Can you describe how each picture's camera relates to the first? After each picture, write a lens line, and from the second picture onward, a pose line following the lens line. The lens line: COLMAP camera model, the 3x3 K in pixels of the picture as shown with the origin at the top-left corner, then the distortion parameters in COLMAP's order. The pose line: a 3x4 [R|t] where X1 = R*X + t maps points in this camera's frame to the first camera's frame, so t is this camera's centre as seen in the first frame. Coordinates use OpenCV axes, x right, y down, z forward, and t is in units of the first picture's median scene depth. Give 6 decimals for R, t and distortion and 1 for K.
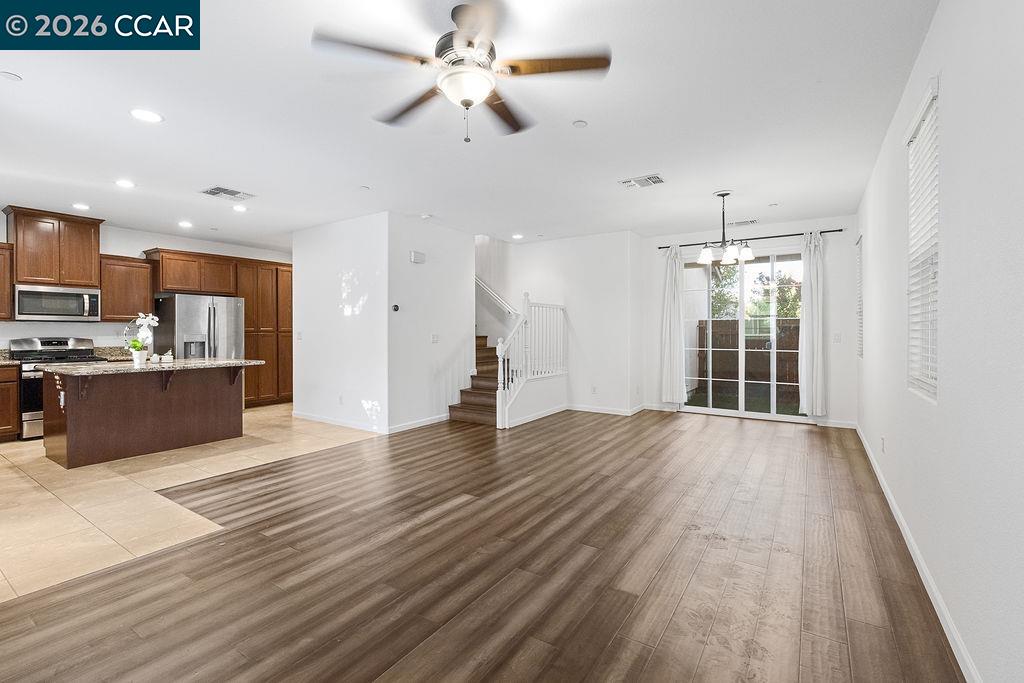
lens RADIAL K [[448.4, 0, 522.4], [0, 448.4, 332.7], [0, 0, 1]] dist [-0.003511, 0.000088]
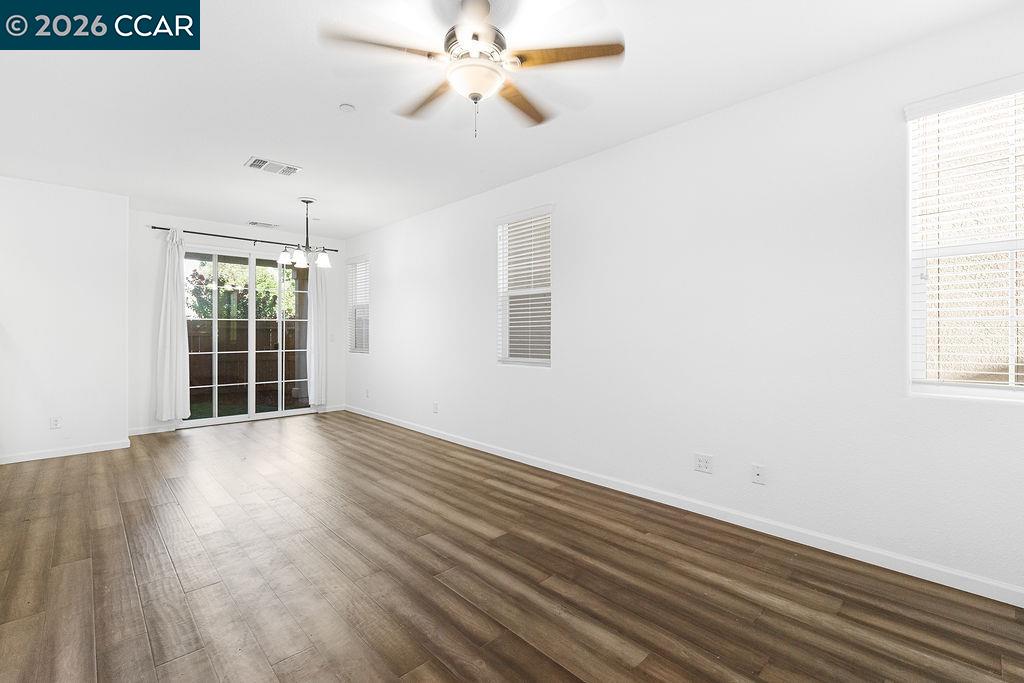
lens RADIAL K [[448.4, 0, 506.2], [0, 448.4, 334.3], [0, 0, 1]] dist [-0.003511, 0.000088]
pose [[0.239908, -0.006133, 0.970776, -0.362942], [0.006178, 0.999969, 0.004791, -0.001357], [-0.970776, 0.004848, 0.239938, 0.243716]]
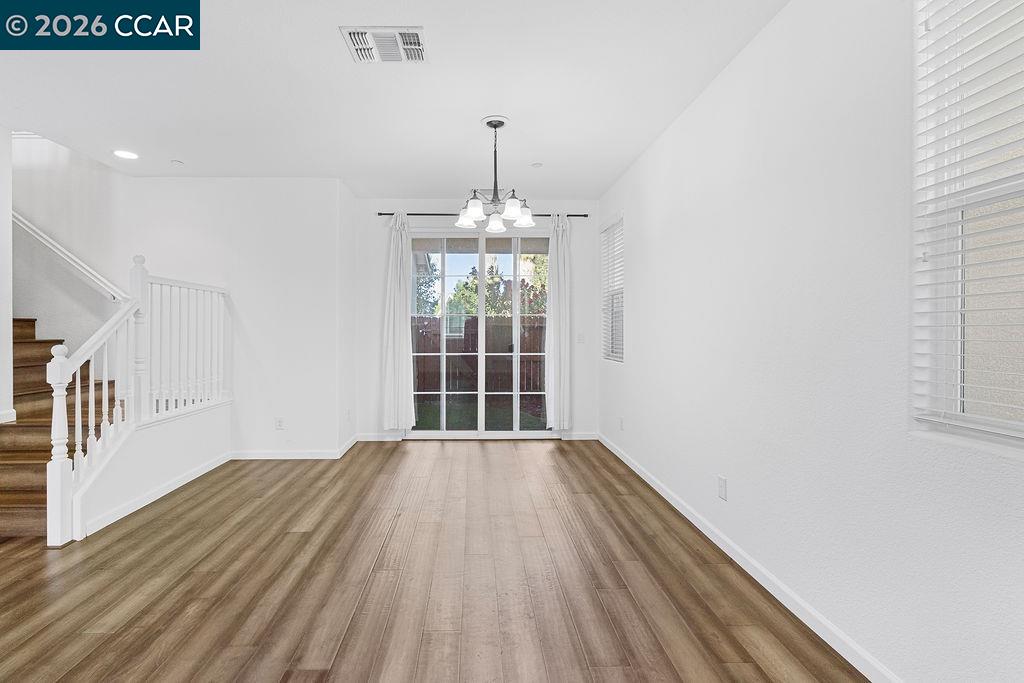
lens RADIAL K [[448.4, 0, 485.0], [0, 448.4, 328.1], [0, 0, 1]] dist [-0.003511, 0.000088]
pose [[0.826898, 0.003118, 0.562344, 0.051803], [0.002631, 0.999952, -0.009413, -0.000199], [-0.562346, 0.009264, 0.826850, 0.372033]]
